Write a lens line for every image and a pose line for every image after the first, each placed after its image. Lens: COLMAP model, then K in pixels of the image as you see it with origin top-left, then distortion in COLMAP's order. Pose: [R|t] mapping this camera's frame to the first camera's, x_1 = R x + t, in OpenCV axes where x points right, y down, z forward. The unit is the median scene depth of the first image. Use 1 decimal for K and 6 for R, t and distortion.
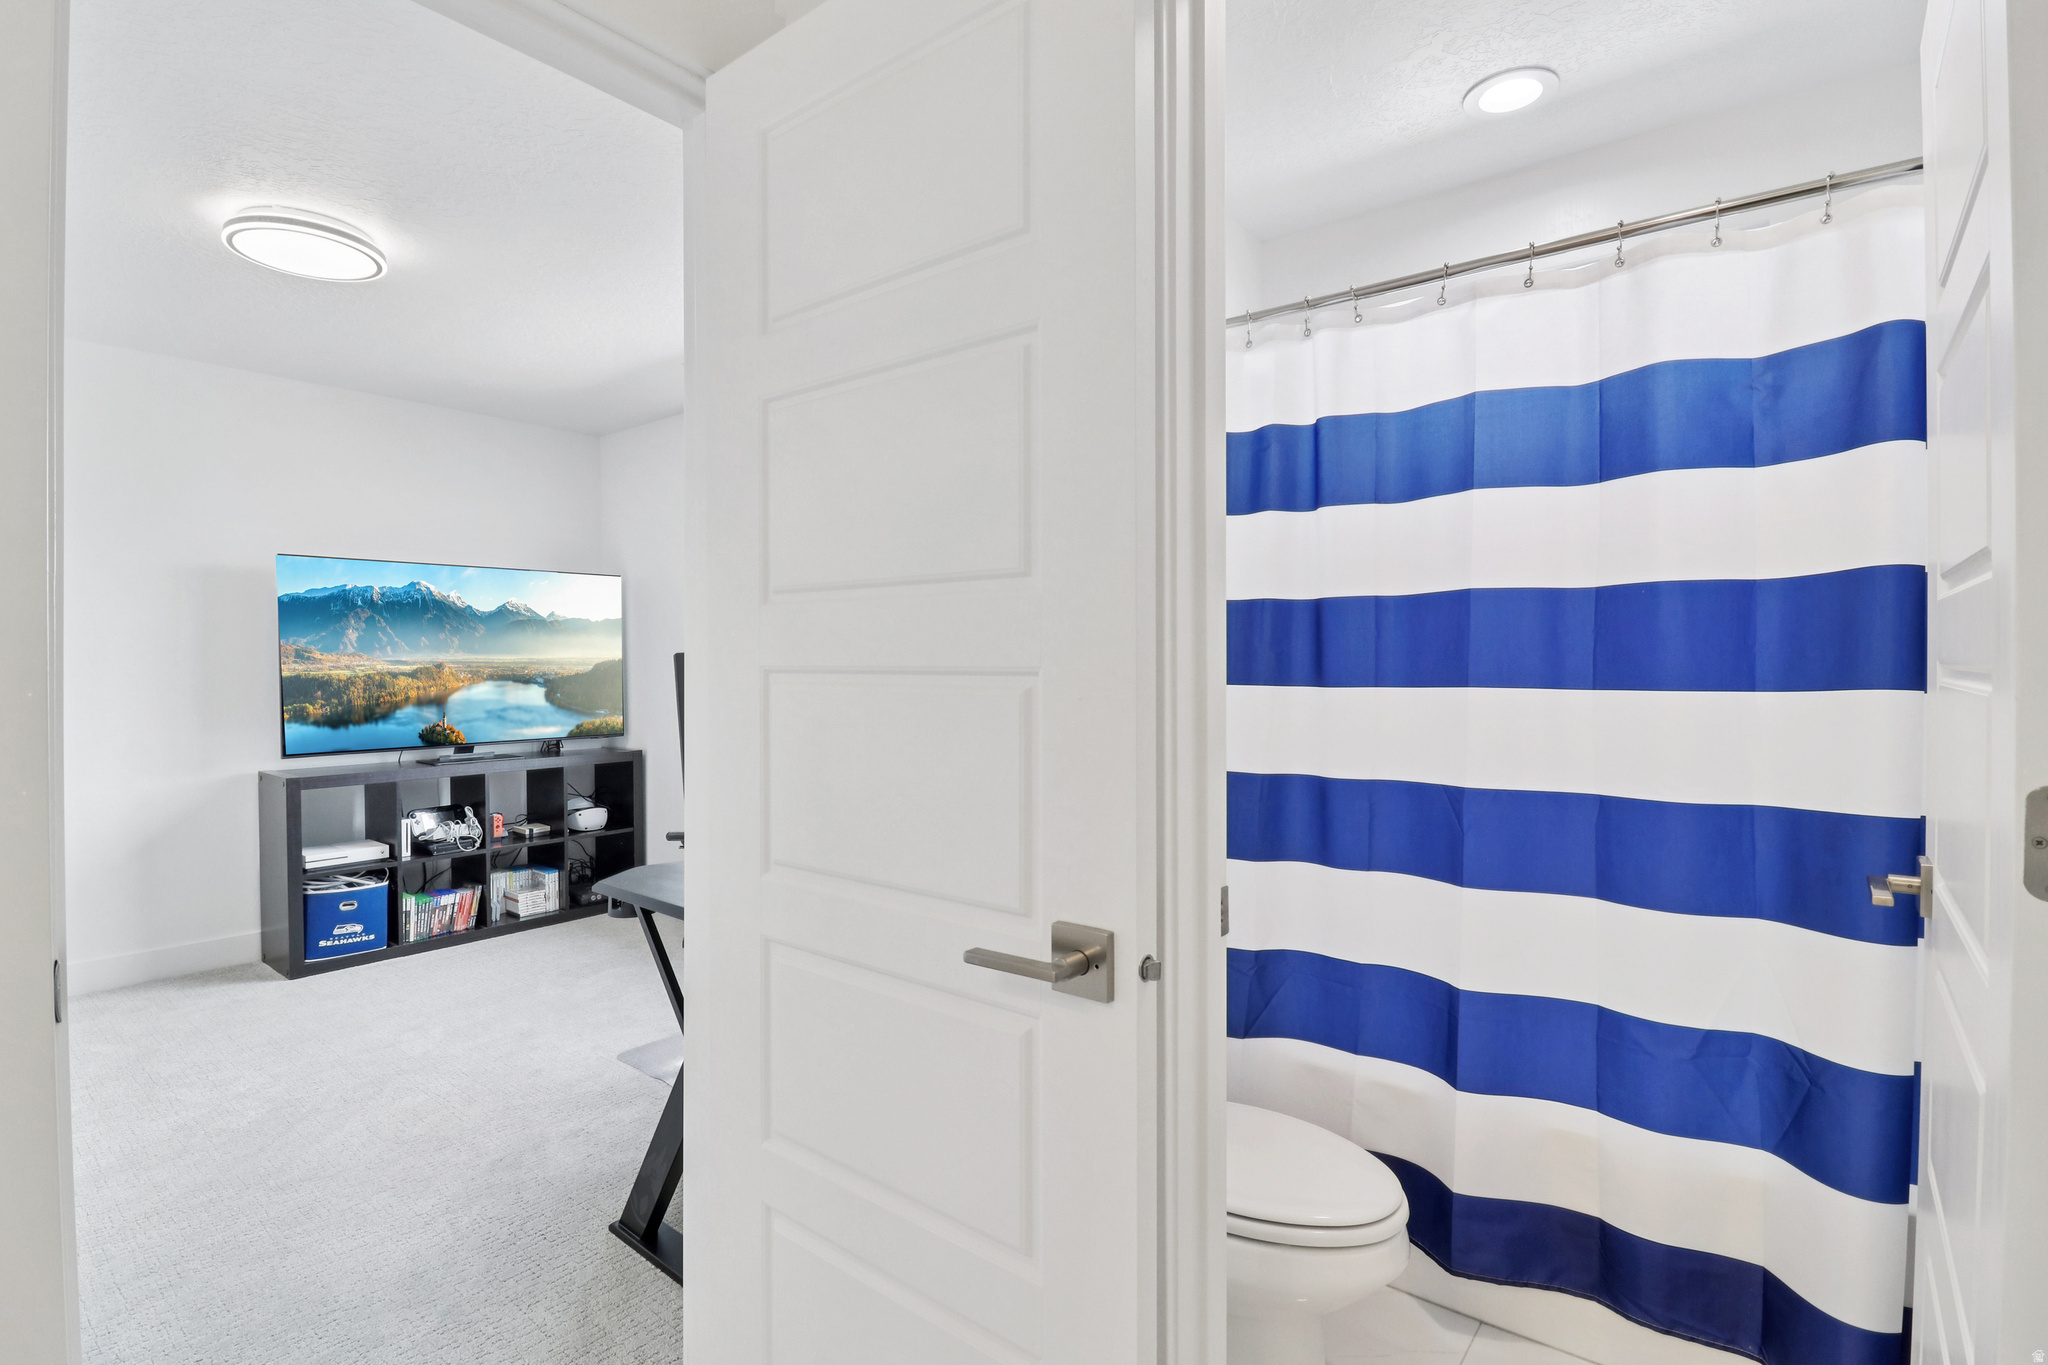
lens RADIAL K [[987.0, 0, 1025.0], [0, 987.0, 664.0], [0, 0, 1]] dist [0.002264, -0.011116]
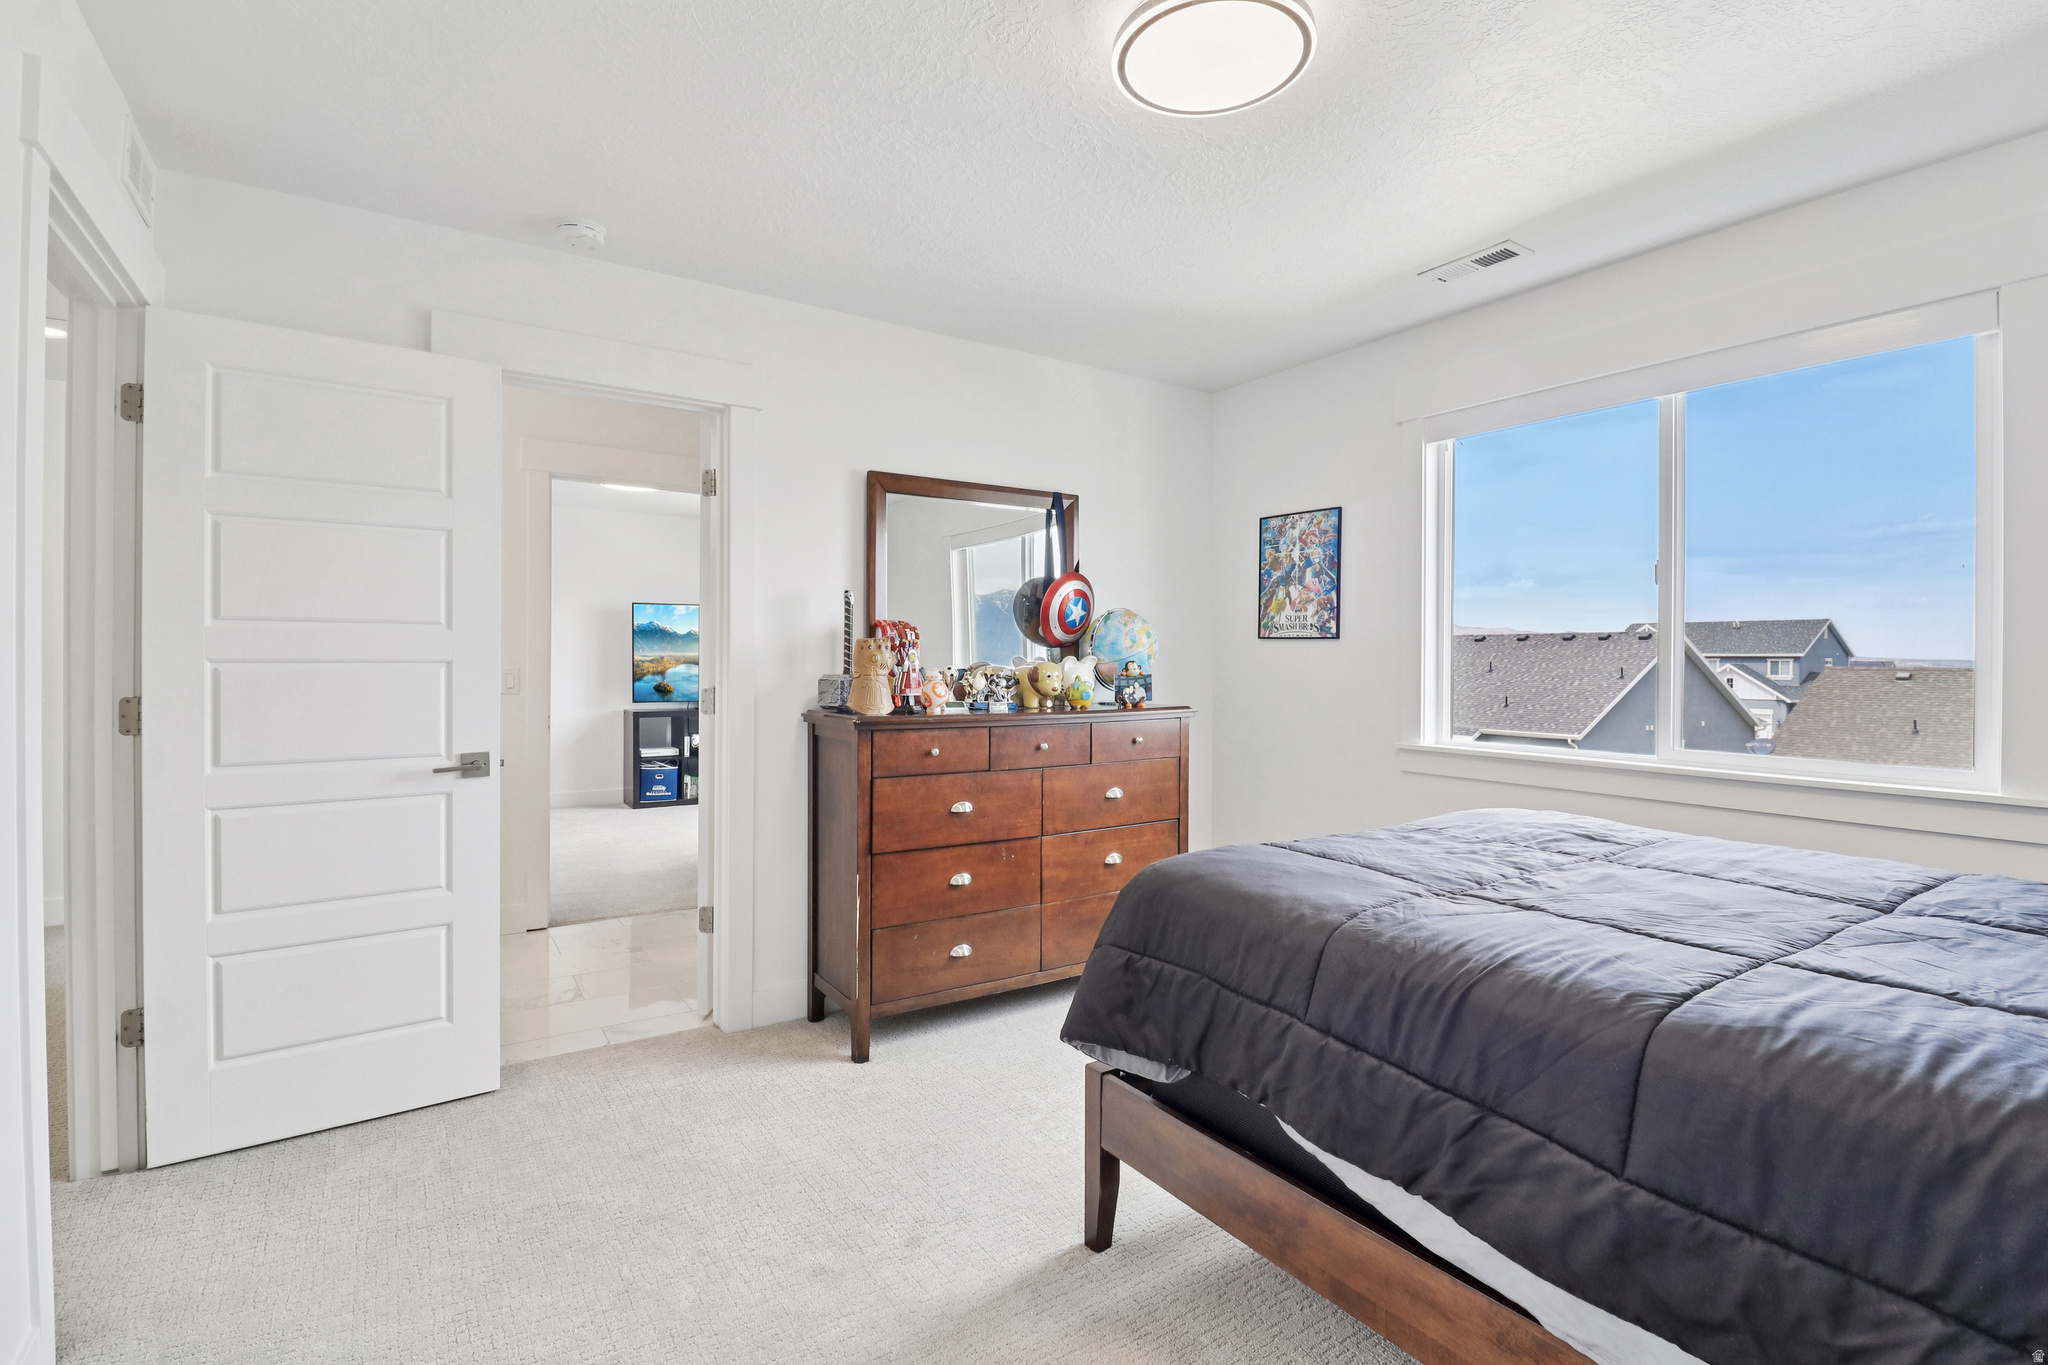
lens RADIAL K [[987.0, 0, 1025.0], [0, 987.0, 664.0], [0, 0, 1]] dist [0.002264, -0.011116]
pose [[0.931882, 0.009408, -0.362641, 0.680486], [-0.007690, 0.999951, 0.006178, -0.002894], [0.362681, -0.002969, 0.931909, -0.560541]]
